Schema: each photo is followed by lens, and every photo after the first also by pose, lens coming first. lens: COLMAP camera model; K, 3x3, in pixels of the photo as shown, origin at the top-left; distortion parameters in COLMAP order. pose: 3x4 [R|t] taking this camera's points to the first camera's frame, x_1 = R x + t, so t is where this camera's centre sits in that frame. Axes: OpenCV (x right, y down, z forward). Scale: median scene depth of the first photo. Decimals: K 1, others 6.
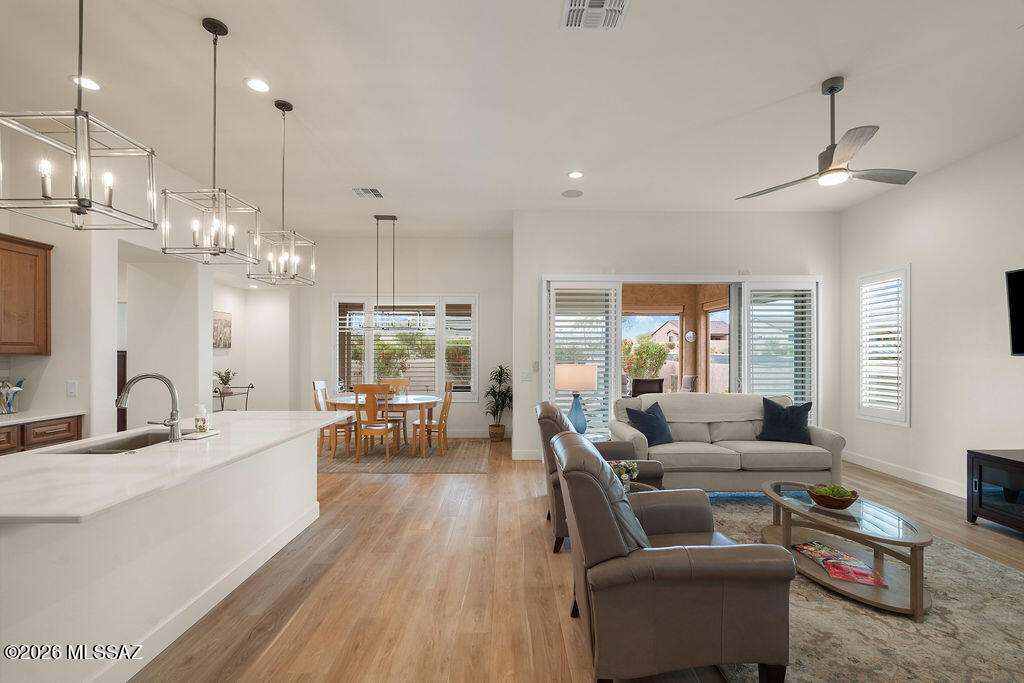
lens RADIAL K [[456.2, 0, 513.4], [0, 456.2, 352.7], [0, 0, 1]] dist [-0.001419, 0.000073]
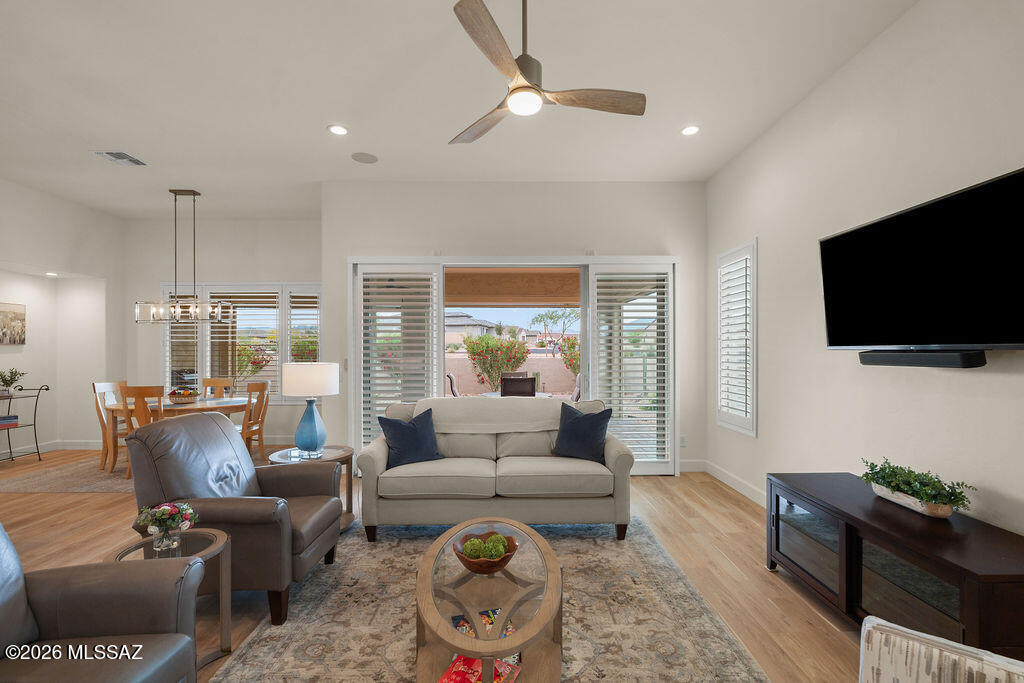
lens RADIAL K [[454.1, 0, 516.1], [0, 454.1, 348.7], [0, 0, 1]] dist [-0.000444, -0.000029]
pose [[0.999979, -0.003865, -0.005291, 0.442353], [0.003863, 0.999992, -0.000300, 0.002697], [0.005292, 0.000280, 0.999986, 0.181900]]
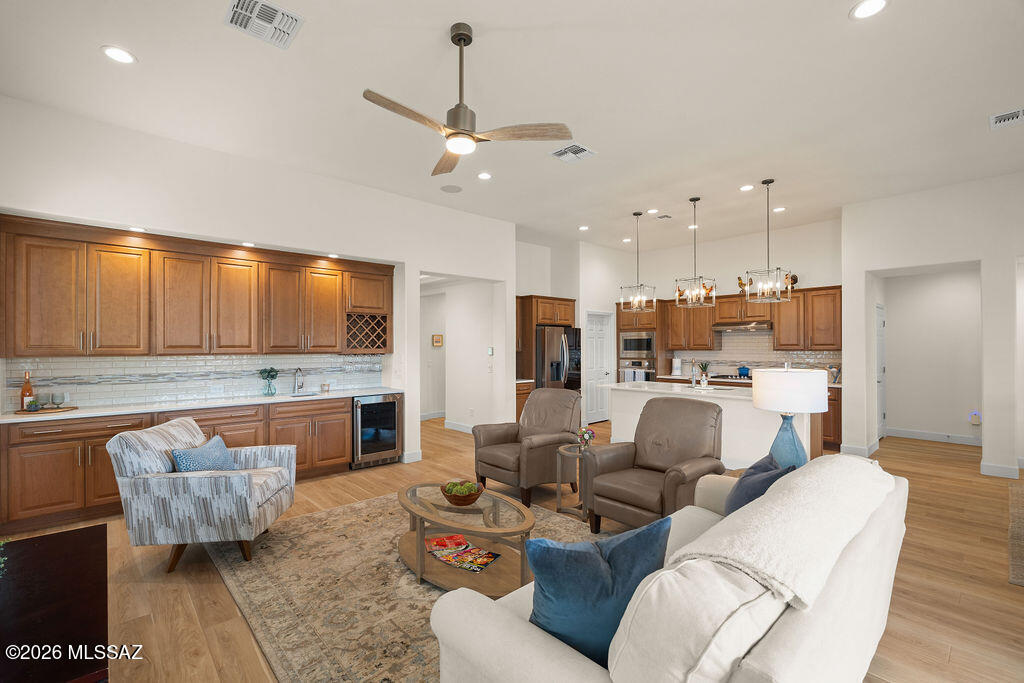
lens RADIAL K [[454.1, 0, 516.1], [0, 454.1, 348.7], [0, 0, 1]] dist [-0.000444, -0.000029]
pose [[-0.745104, 0.002447, -0.666944, 0.758302], [-0.000112, 0.999993, 0.003794, -0.006679], [0.666949, 0.002901, -0.745098, 1.083987]]
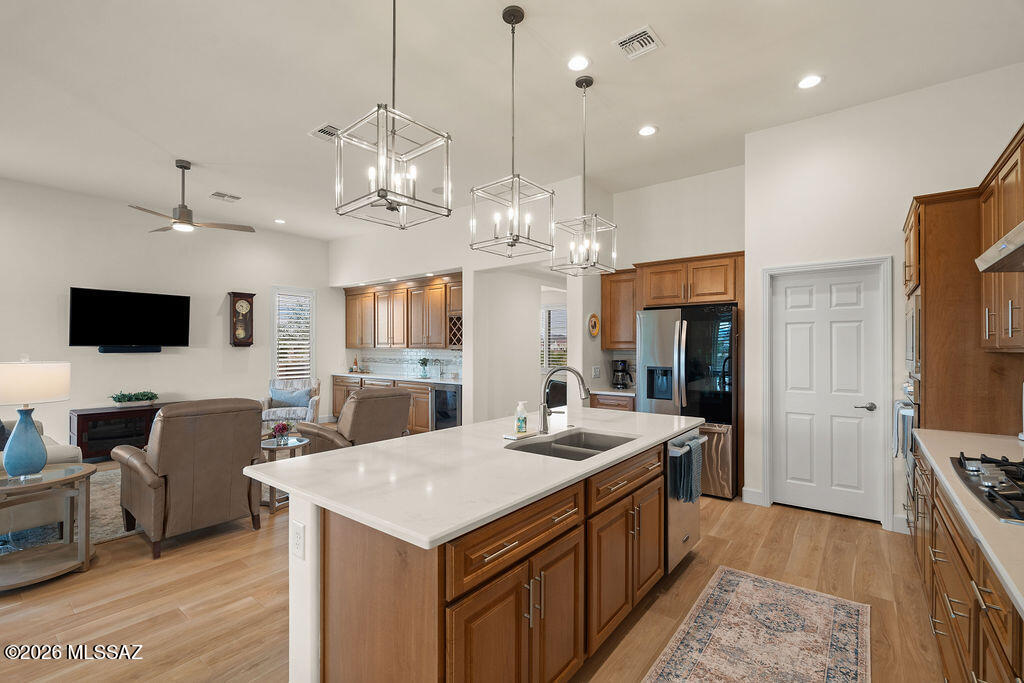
lens RADIAL K [[440.5, 0, 512.0], [0, 440.5, 341.5], [0, 0, 1]] dist [-0.000383, -0.000007]
pose [[-0.772804, 0.005128, 0.634624, -0.667658], [-0.003949, 0.999909, -0.012888, 0.002844], [-0.634633, -0.012466, -0.772713, 0.912728]]
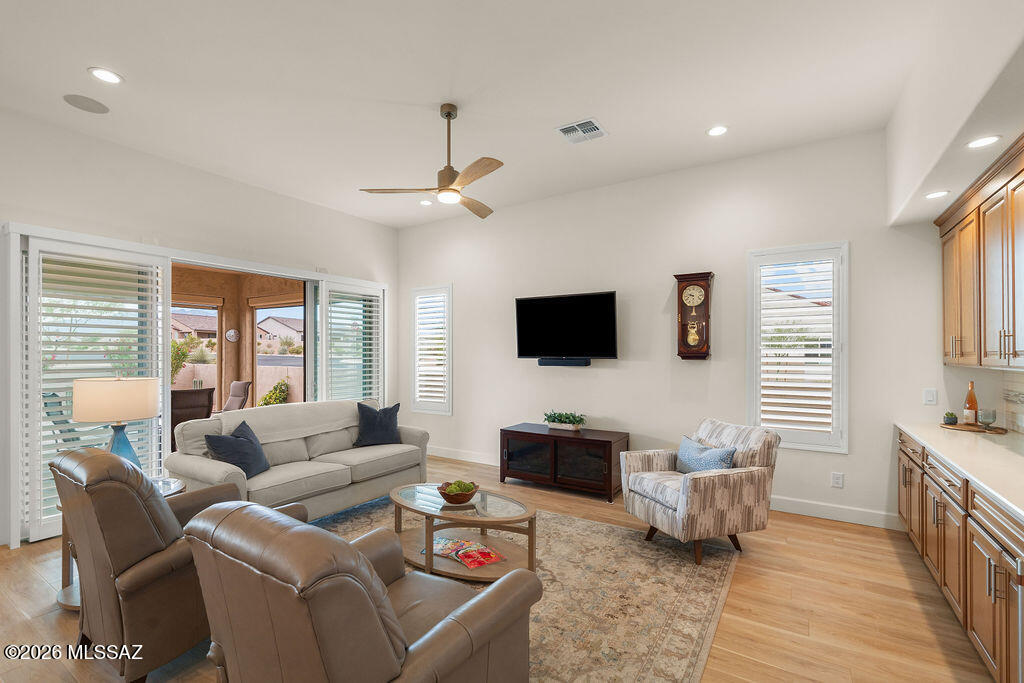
lens RADIAL K [[456.2, 0, 513.4], [0, 456.2, 352.7], [0, 0, 1]] dist [-0.001419, 0.000073]
pose [[0.549181, -0.000898, 0.835703, -0.078108], [-0.001449, 0.999997, 0.002027, -0.010014], [-0.835702, -0.002324, 0.549178, 0.176892]]
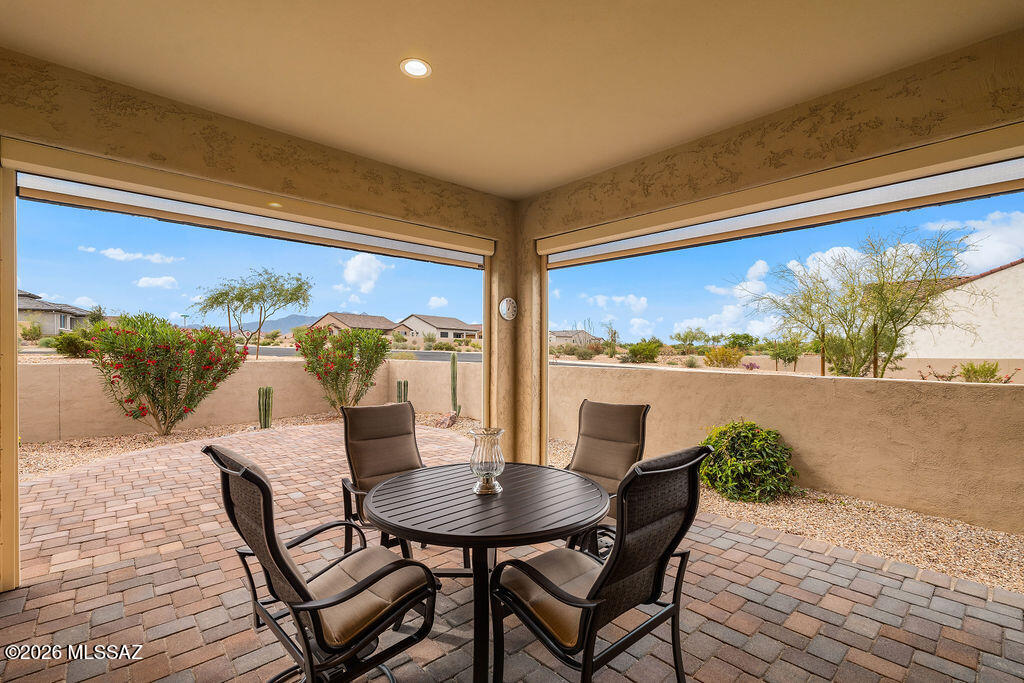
lens RADIAL K [[447.9, 0, 492.4], [0, 447.9, 350.4], [0, 0, 1]] dist [-0.000680, -0.000058]
pose [[0.764480, -0.000639, 0.644647, 0.157874], [-0.002794, 0.999987, 0.004305, 0.011855], [-0.644641, -0.005092, 0.764469, 1.342316]]
